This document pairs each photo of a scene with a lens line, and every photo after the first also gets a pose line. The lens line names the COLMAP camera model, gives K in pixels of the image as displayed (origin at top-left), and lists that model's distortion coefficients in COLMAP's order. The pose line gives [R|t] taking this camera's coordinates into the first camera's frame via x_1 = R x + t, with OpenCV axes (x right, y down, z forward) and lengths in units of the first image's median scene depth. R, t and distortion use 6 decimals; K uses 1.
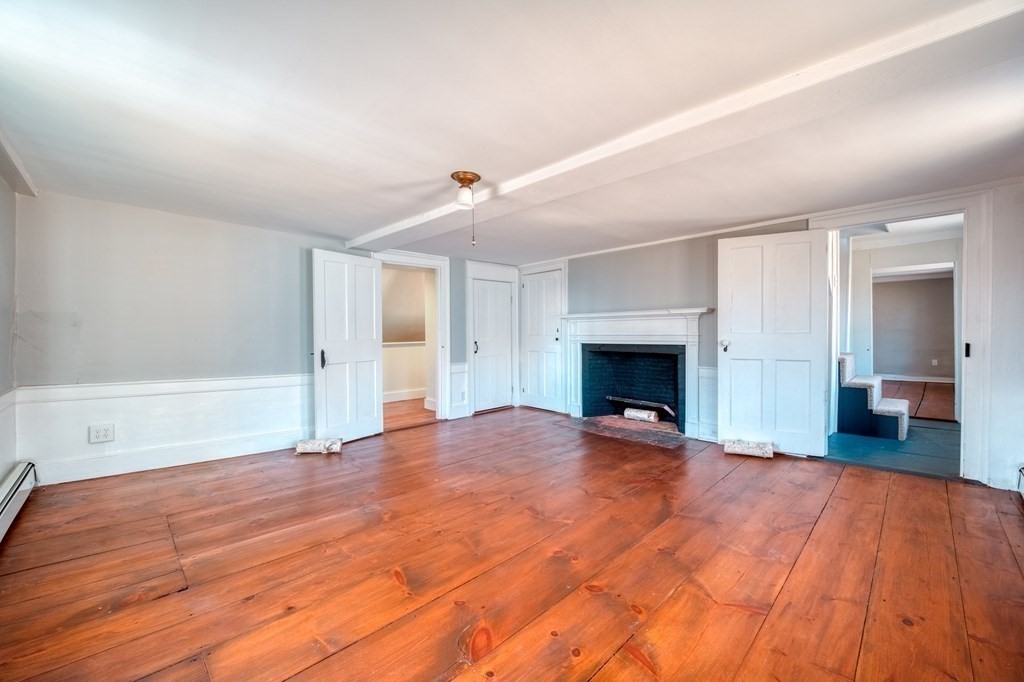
lens RADIAL K [[410.0, 0, 505.9], [0, 410.0, 335.0], [0, 0, 1]] dist [-0.003346, -0.000363]
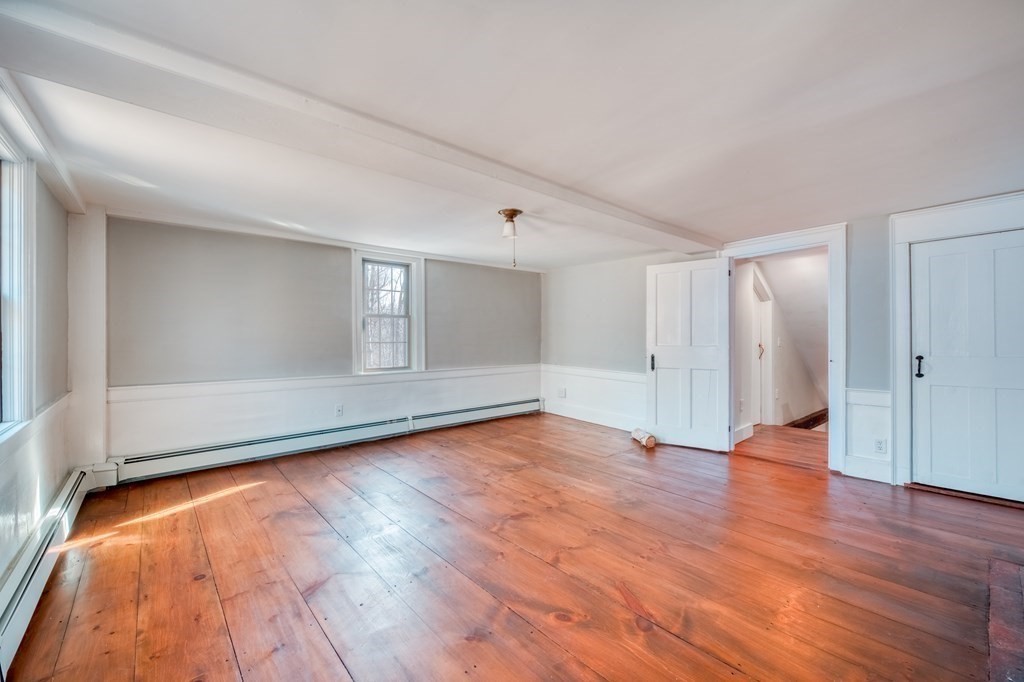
lens RADIAL K [[410.0, 0, 505.0], [0, 410.0, 340.0], [0, 0, 1]] dist [-0.003346, -0.000363]
pose [[-0.060294, 0.008772, -0.998142, 0.892583], [-0.005431, 0.999944, 0.009116, -0.013985], [0.998166, 0.005971, -0.060243, 0.841508]]
